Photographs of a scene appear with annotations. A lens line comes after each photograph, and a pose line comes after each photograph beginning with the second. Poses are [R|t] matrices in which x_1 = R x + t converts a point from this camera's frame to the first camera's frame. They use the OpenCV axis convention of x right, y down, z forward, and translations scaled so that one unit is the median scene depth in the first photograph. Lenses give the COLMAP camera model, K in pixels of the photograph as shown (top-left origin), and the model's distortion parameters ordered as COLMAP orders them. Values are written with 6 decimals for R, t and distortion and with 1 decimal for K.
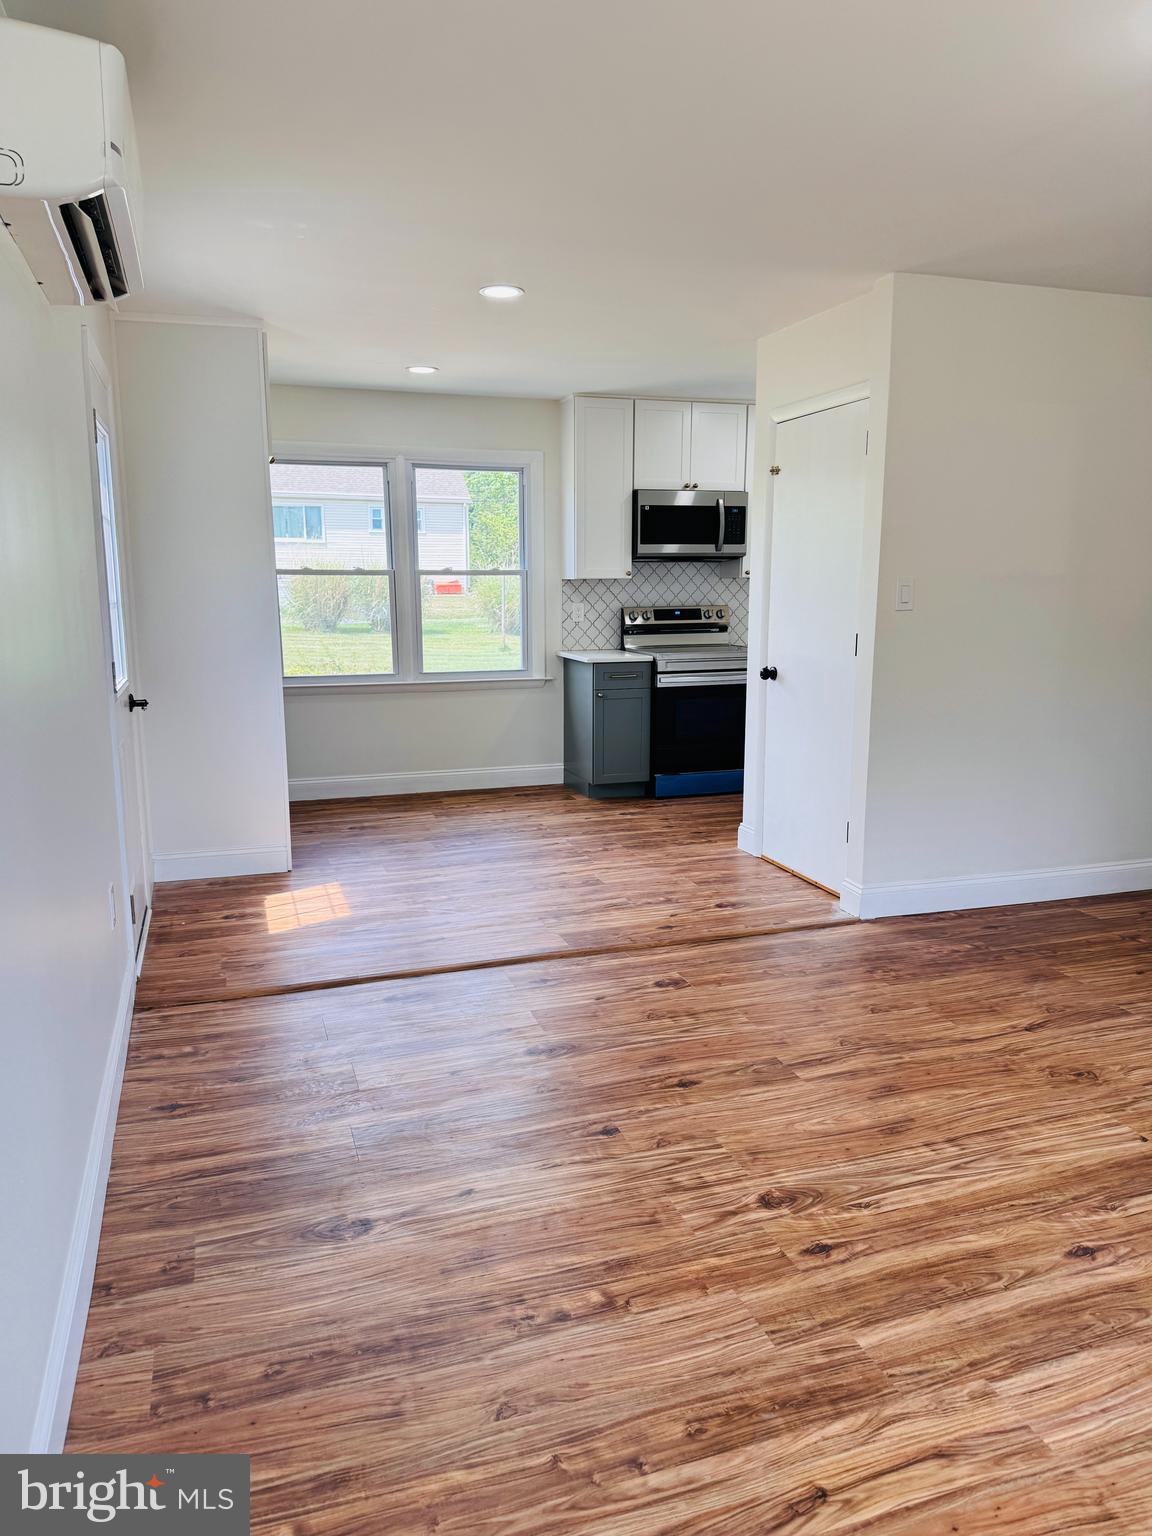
lens RADIAL K [[1085.2, 0, 578.3], [0, 1085.2, 807.8], [0, 0, 1]] dist [0.035037, -0.021158]
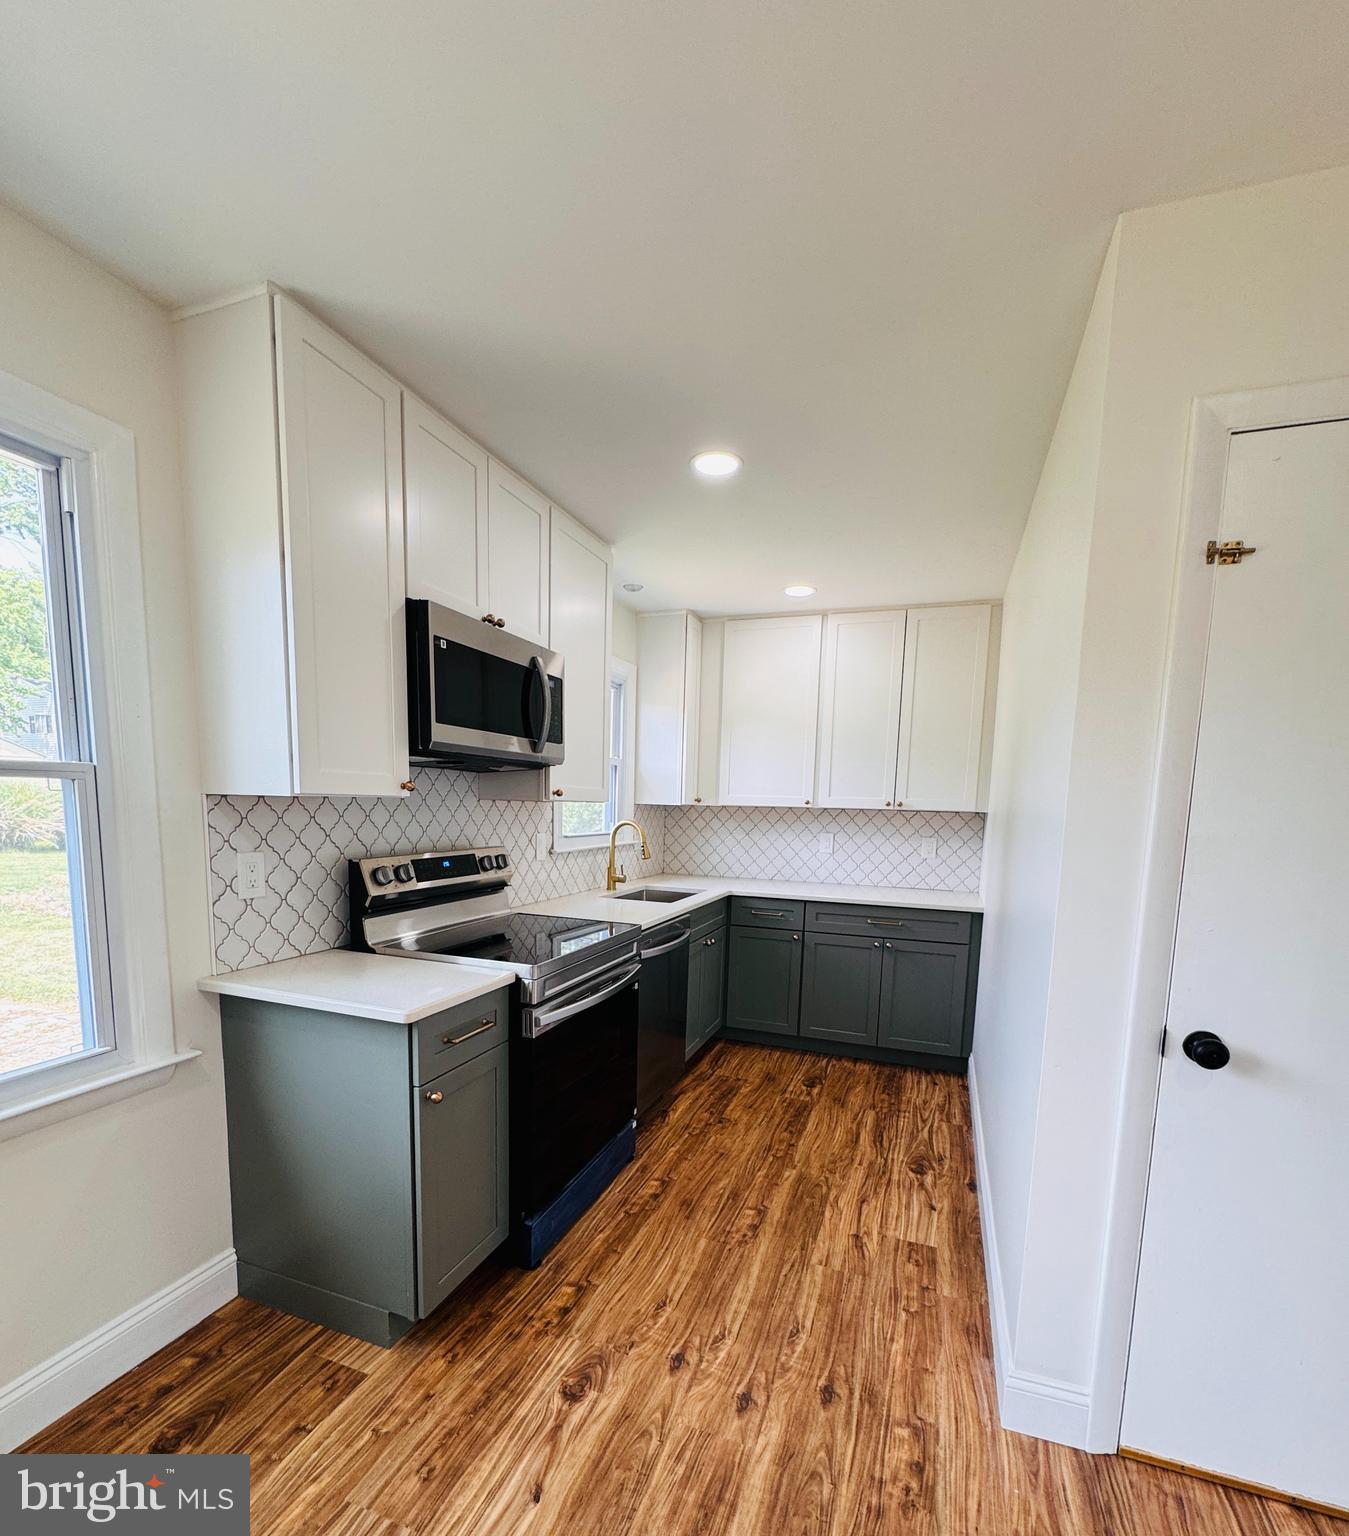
lens RADIAL K [[716.8, 0, 675.2], [0, 716.8, 897.6], [0, 0, 1]] dist [-0.002150, -0.000855]
pose [[0.624564, -0.082653, 0.776587, -0.112218], [0.134424, 0.990920, -0.002645, -0.153596], [-0.769318, 0.106044, 0.630004, 0.727832]]
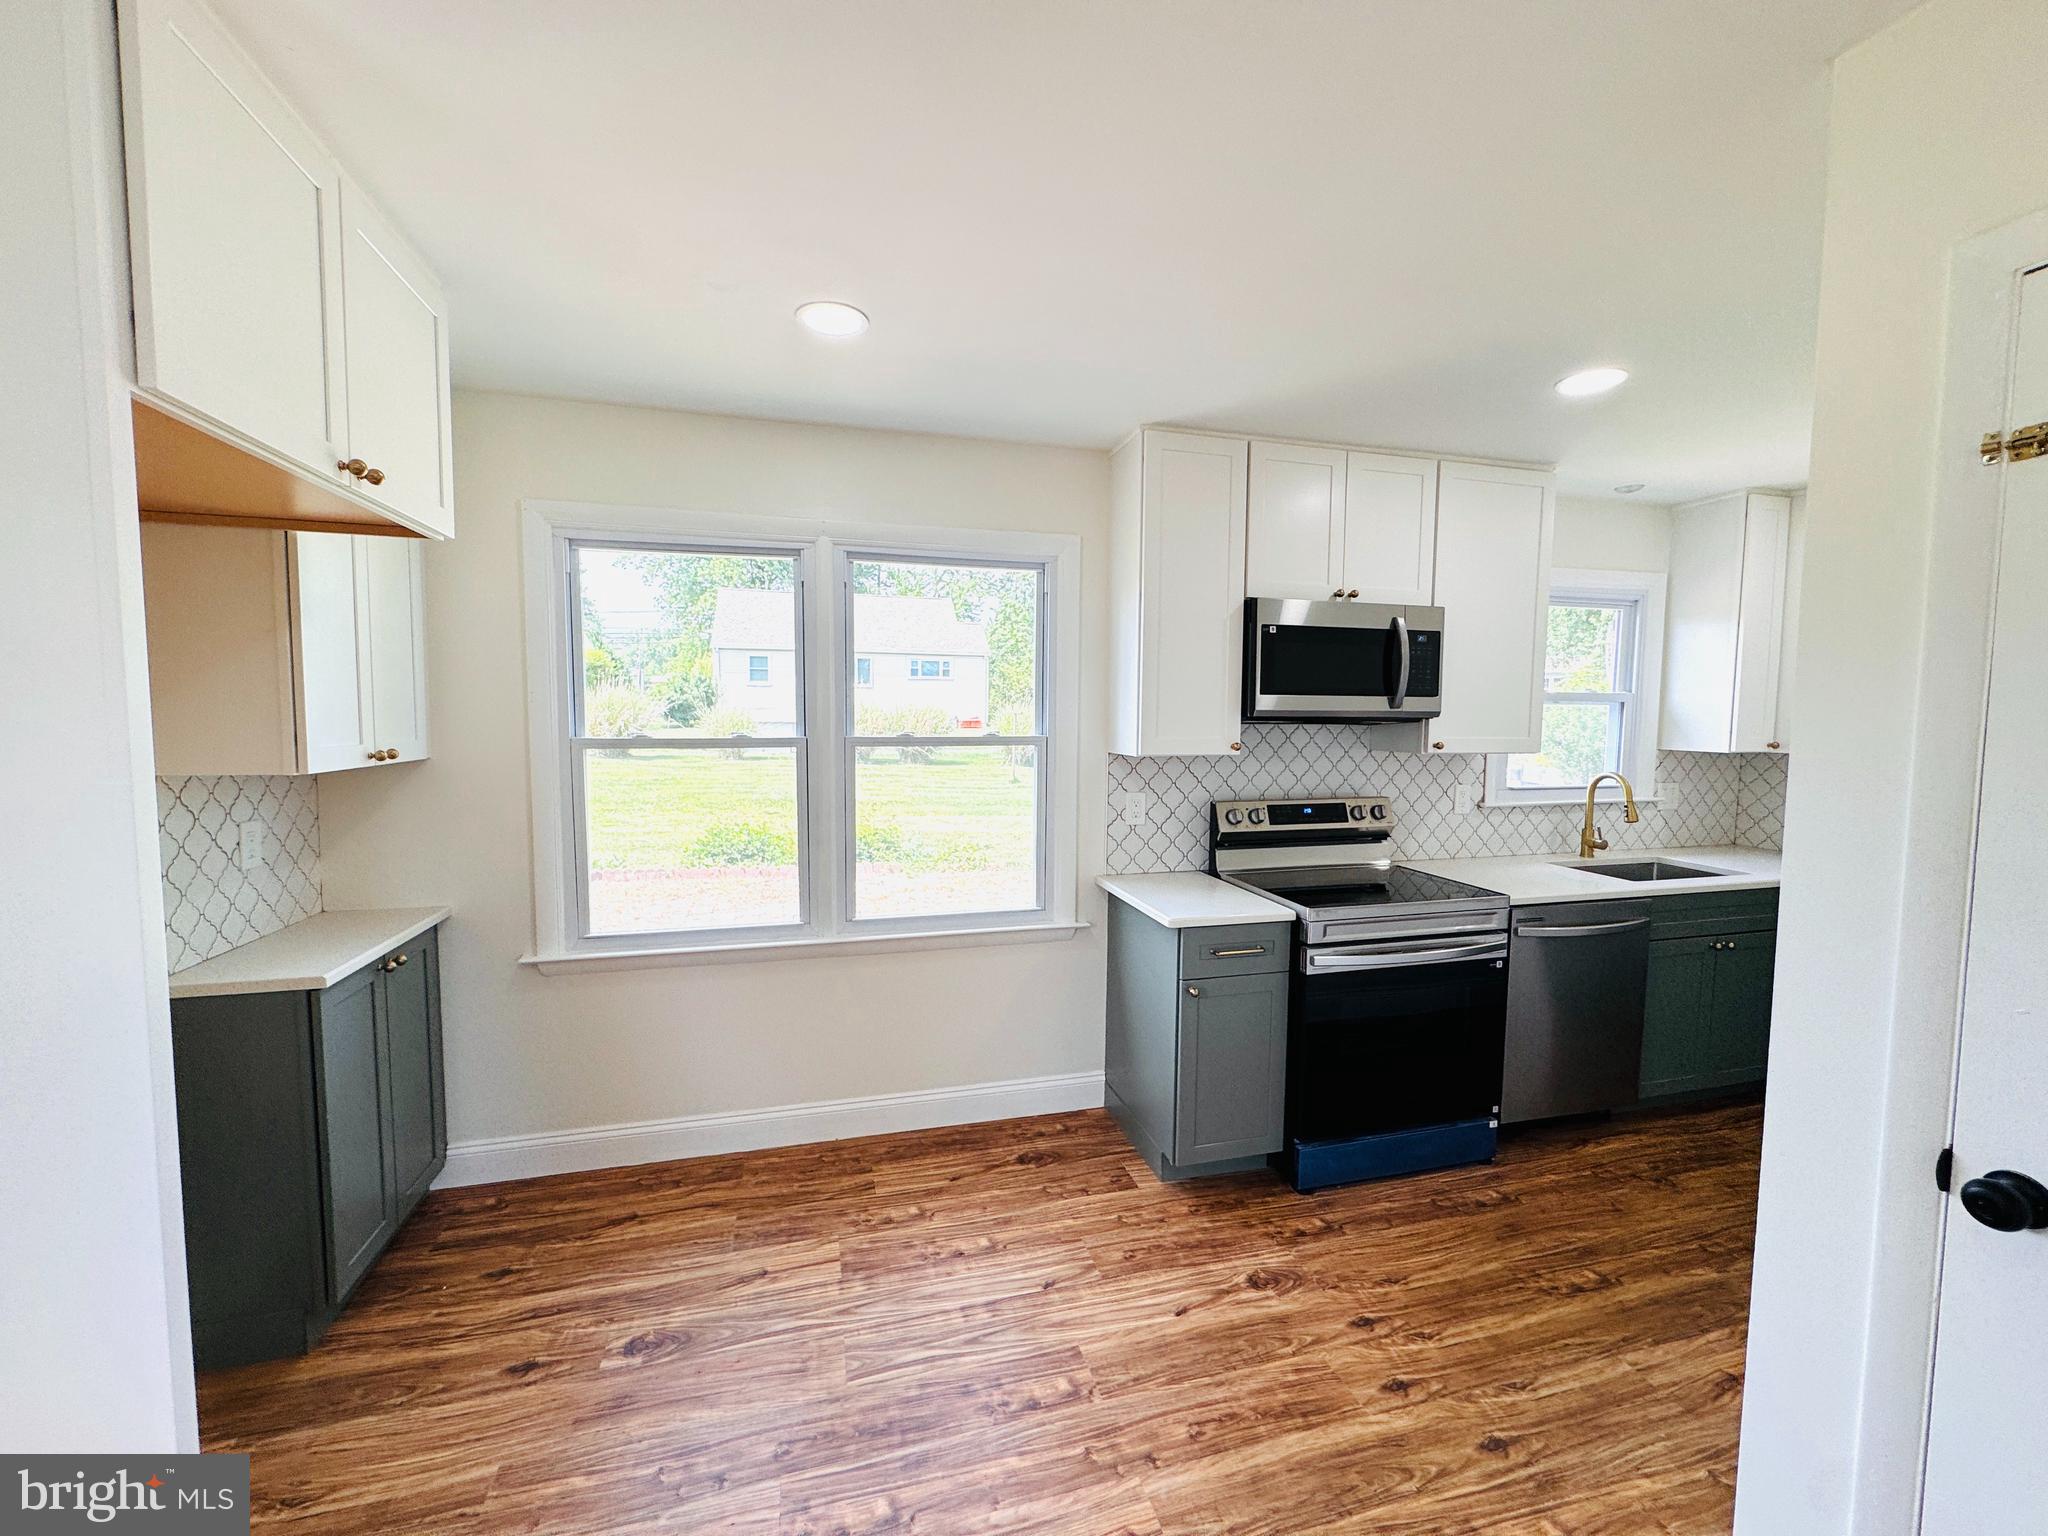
lens RADIAL K [[813.0, 0, 1018.4], [0, 813.0, 767.4], [0, 0, 1]] dist [-0.005380, 0.000242]
pose [[0.997792, 0.014039, -0.064909, -0.035046], [-0.022966, 0.990038, -0.138915, -0.144197], [0.062312, 0.140099, 0.988175, 0.583272]]
